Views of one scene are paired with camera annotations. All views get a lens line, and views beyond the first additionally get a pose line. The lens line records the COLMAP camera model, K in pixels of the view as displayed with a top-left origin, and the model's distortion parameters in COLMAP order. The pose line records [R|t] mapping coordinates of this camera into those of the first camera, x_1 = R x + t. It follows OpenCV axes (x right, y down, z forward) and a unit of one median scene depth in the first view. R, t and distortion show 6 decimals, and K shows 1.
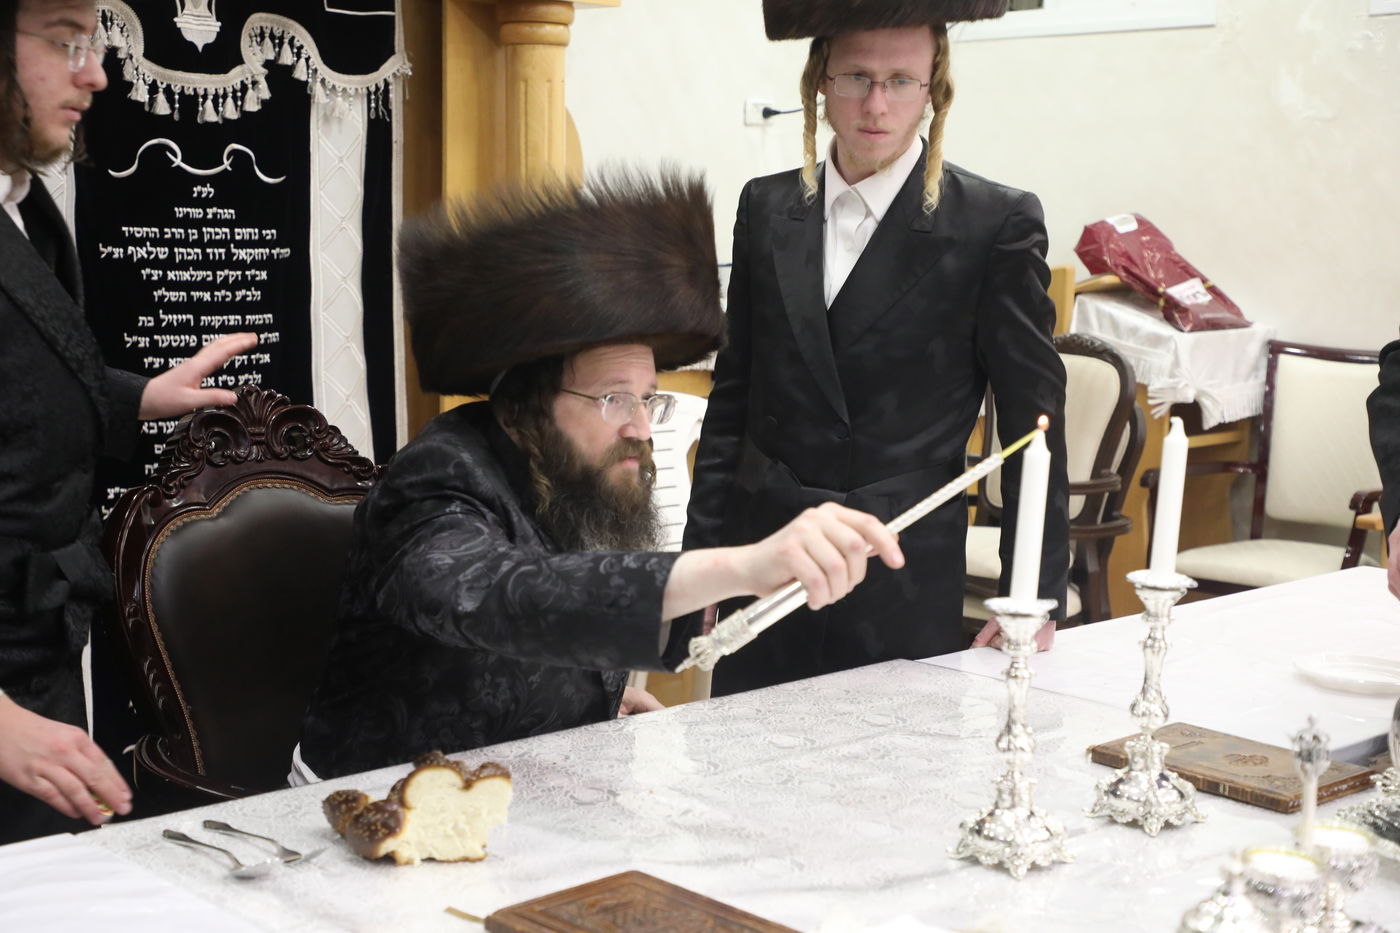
lens RADIAL K [[1933.2, 0, 694.4], [0, 1933.2, 477.7], [0, 0, 1]] dist [0.188613, 0.000000]
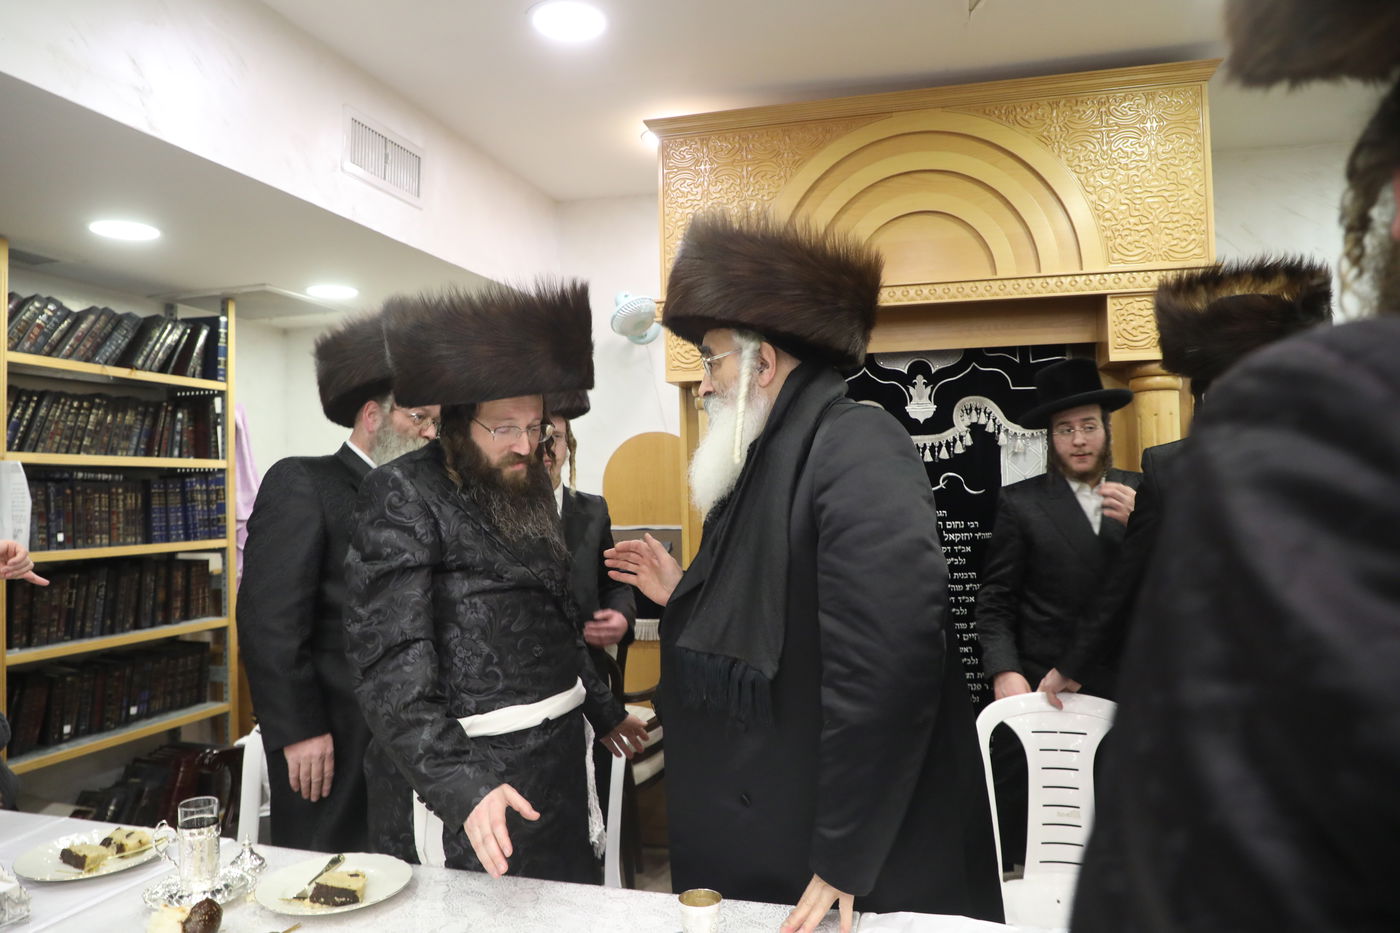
lens RADIAL K [[950.5, 0, 702.8], [0, 950.5, 470.2], [0, 0, 1]] dist [-0.080641, 0.034300]
pose [[0.505347, -0.049037, -0.861522, 0.365609], [-0.086122, 0.990533, -0.106897, -0.066377], [0.858608, 0.128216, 0.496340, 0.410503]]
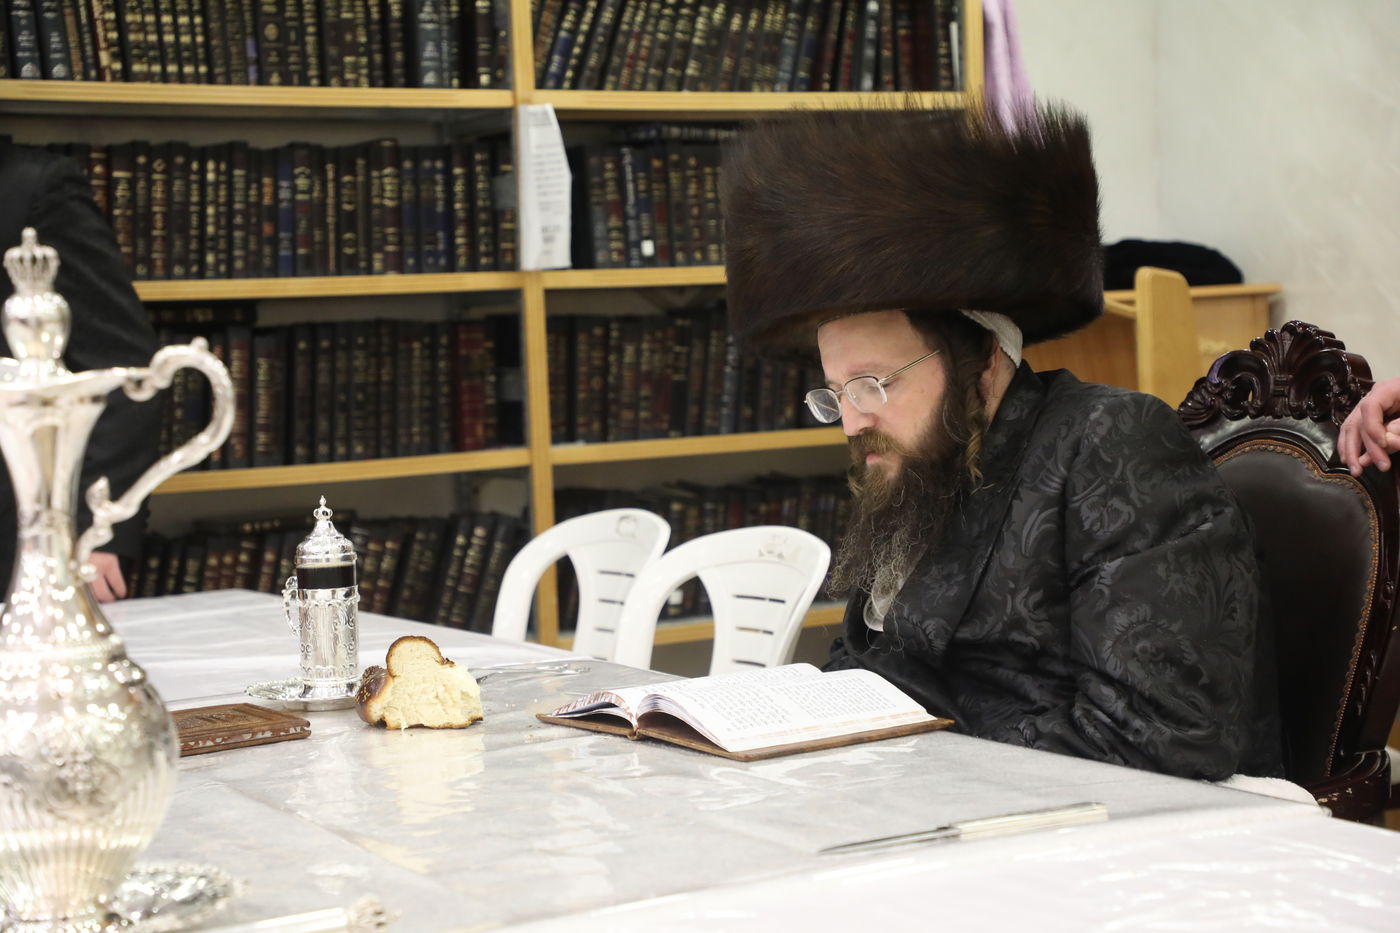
lens RADIAL K [[2595.0, 0, 704.8], [0, 2595.0, 458.0], [0, 0, 1]] dist [0.380778, 0.000000]
pose [[-0.244009, 0.045465, -0.968707, 0.602379], [-0.091245, 0.993393, 0.069607, -0.034385], [0.965471, 0.105375, -0.238248, 0.678253]]
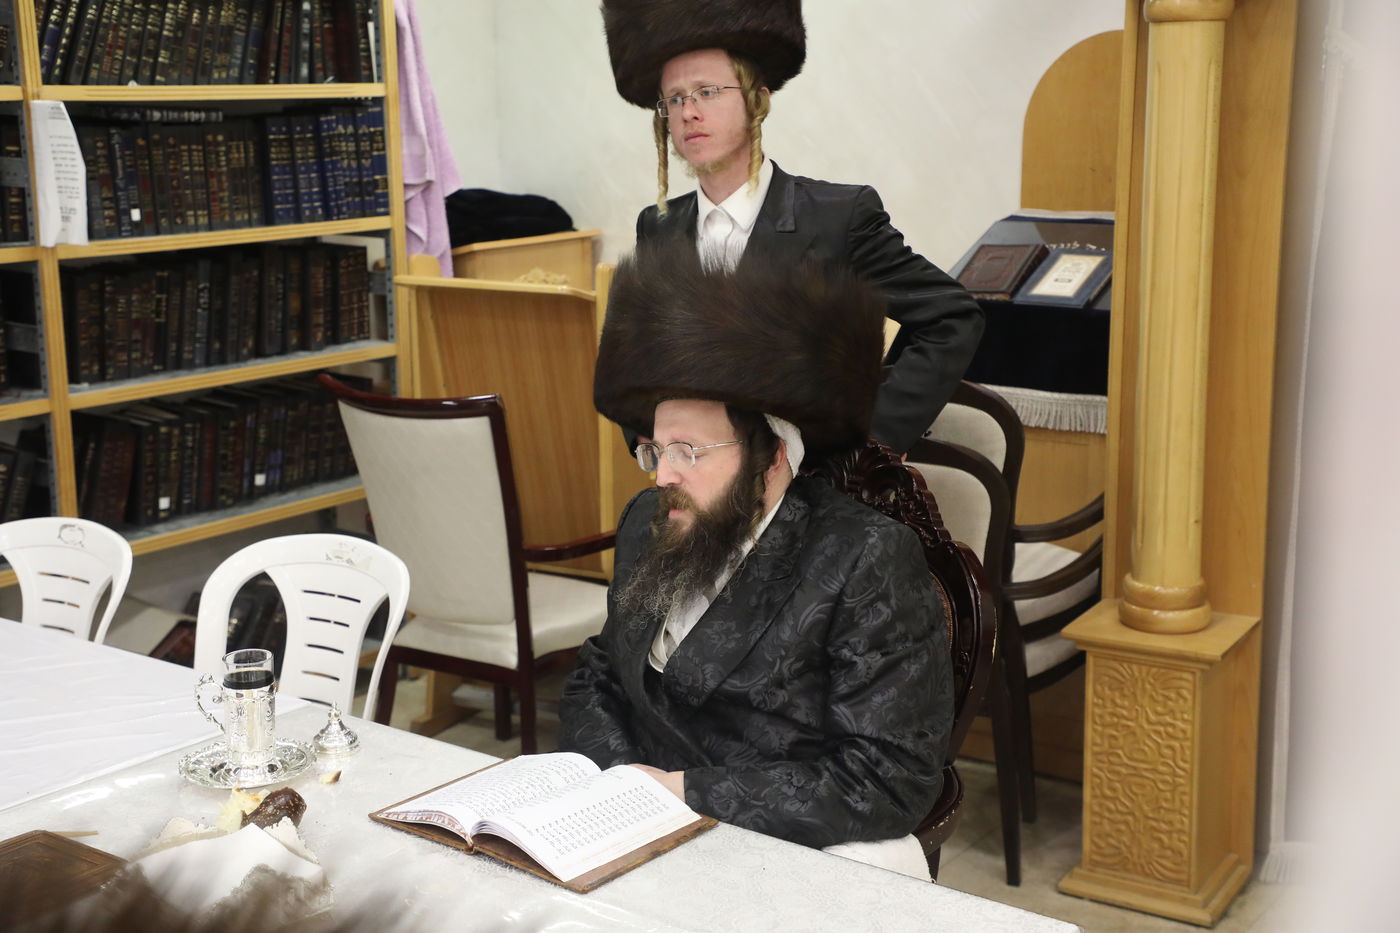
lens RADIAL K [[1933.2, 0, 697.2], [0, 1933.2, 465.5], [0, 0, 1]] dist [0.188613, 0.000000]
pose [[0.155039, 0.185149, -0.970403, 0.543034], [-0.119232, 0.978607, 0.167665, -0.133309], [0.980687, 0.089709, 0.173798, 0.467245]]
